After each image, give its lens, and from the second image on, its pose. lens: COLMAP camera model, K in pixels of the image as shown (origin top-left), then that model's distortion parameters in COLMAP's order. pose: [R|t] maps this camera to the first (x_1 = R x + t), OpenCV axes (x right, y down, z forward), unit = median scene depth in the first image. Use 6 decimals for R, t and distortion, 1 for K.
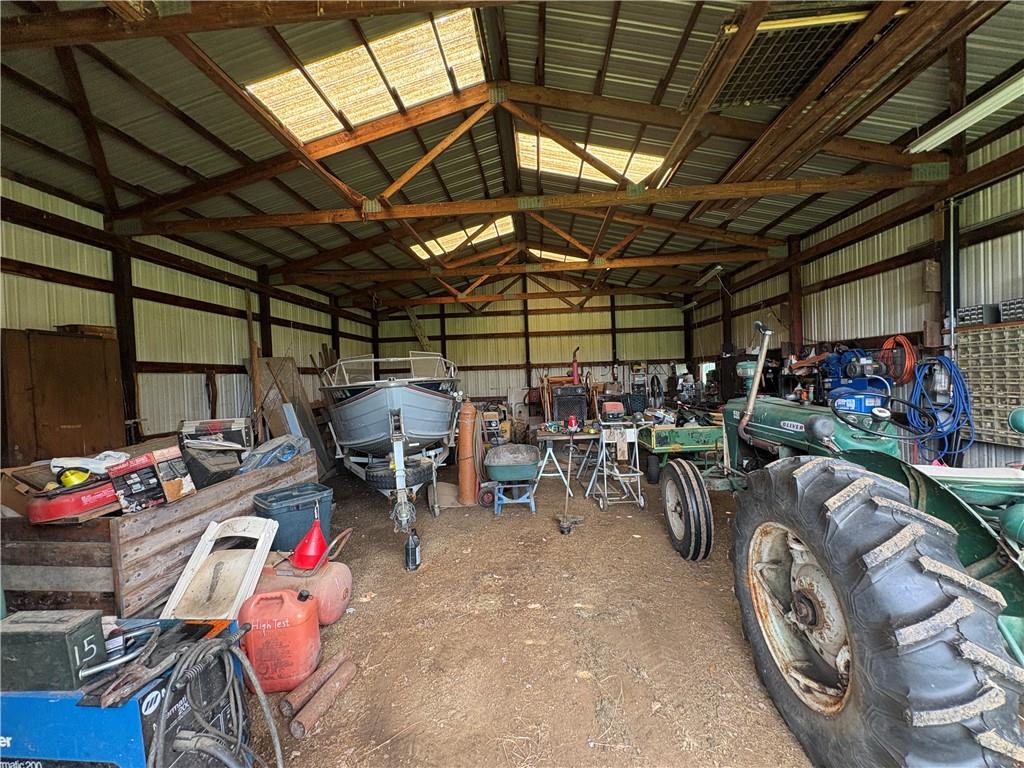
lens RADIAL K [[409.0, 0, 512.9], [0, 409.0, 383.1], [0, 0, 1]] dist [0.002216, -0.000267]
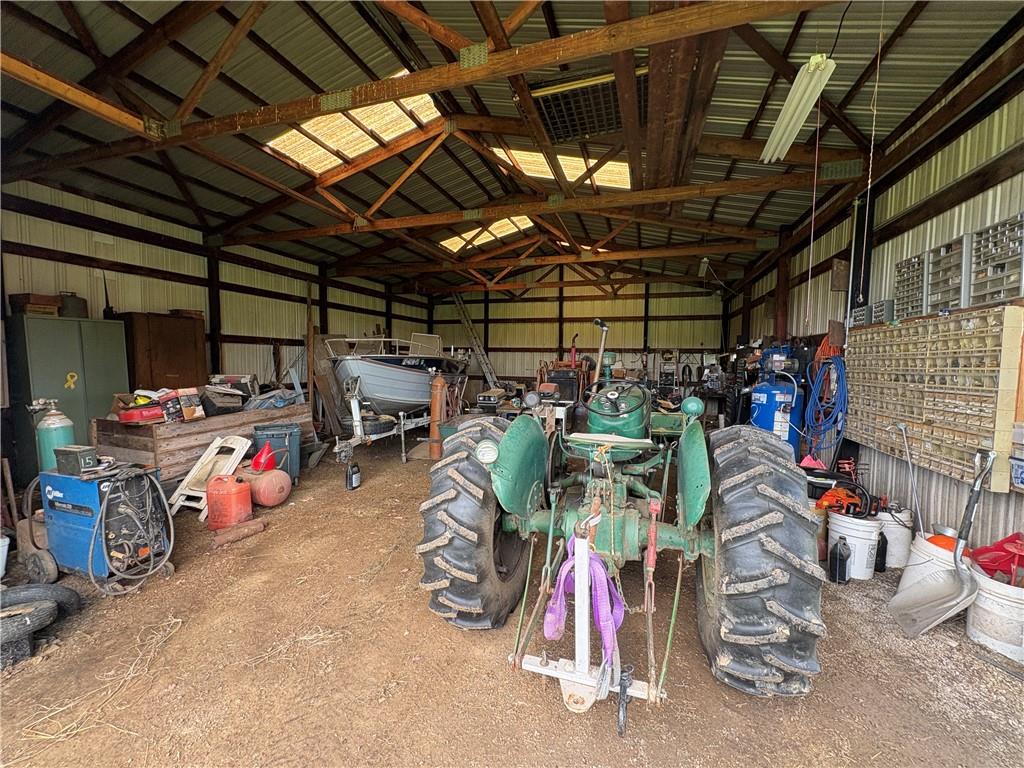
lens RADIAL K [[409.0, 0, 512.2], [0, 409.0, 382.6], [0, 0, 1]] dist [0.002216, -0.000267]
pose [[0.968452, 0.060507, -0.241743, 0.416968], [-0.050204, 0.997558, 0.048560, -0.005929], [0.244091, -0.034892, 0.969125, -0.146319]]
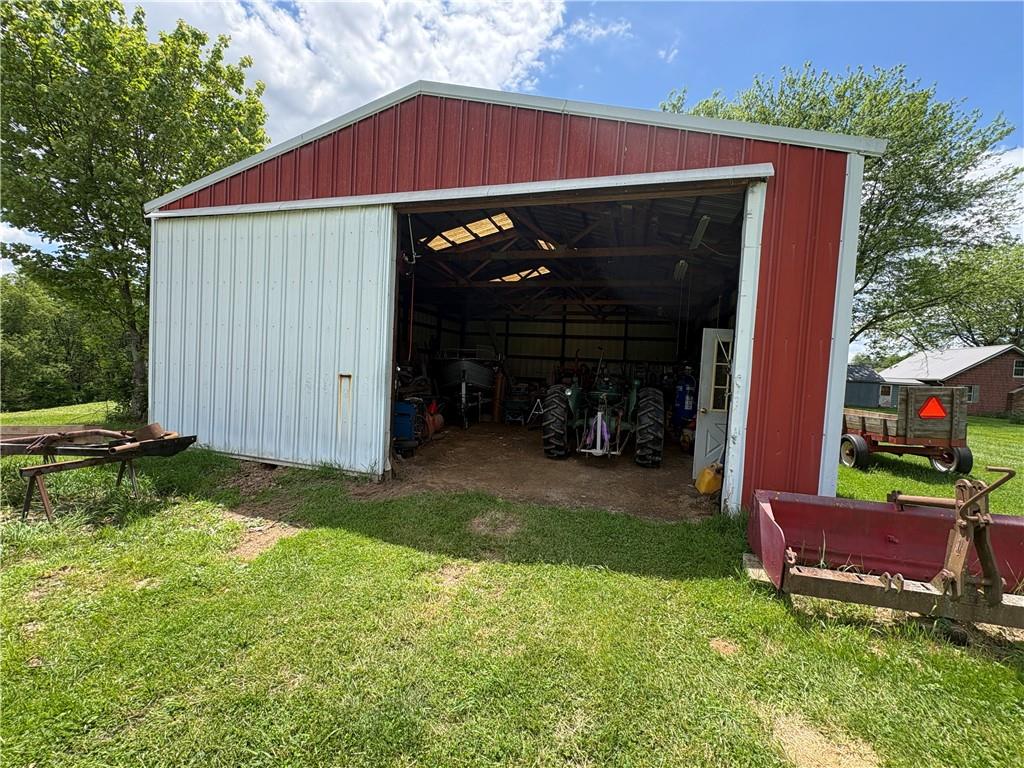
lens RADIAL K [[409.0, 0, 513.2], [0, 409.0, 383.0], [0, 0, 1]] dist [0.002216, -0.000267]
pose [[0.975492, 0.091857, -0.199945, 0.383740], [-0.087092, 0.995669, 0.032514, 0.028034], [0.202065, -0.014304, 0.979268, -1.035839]]
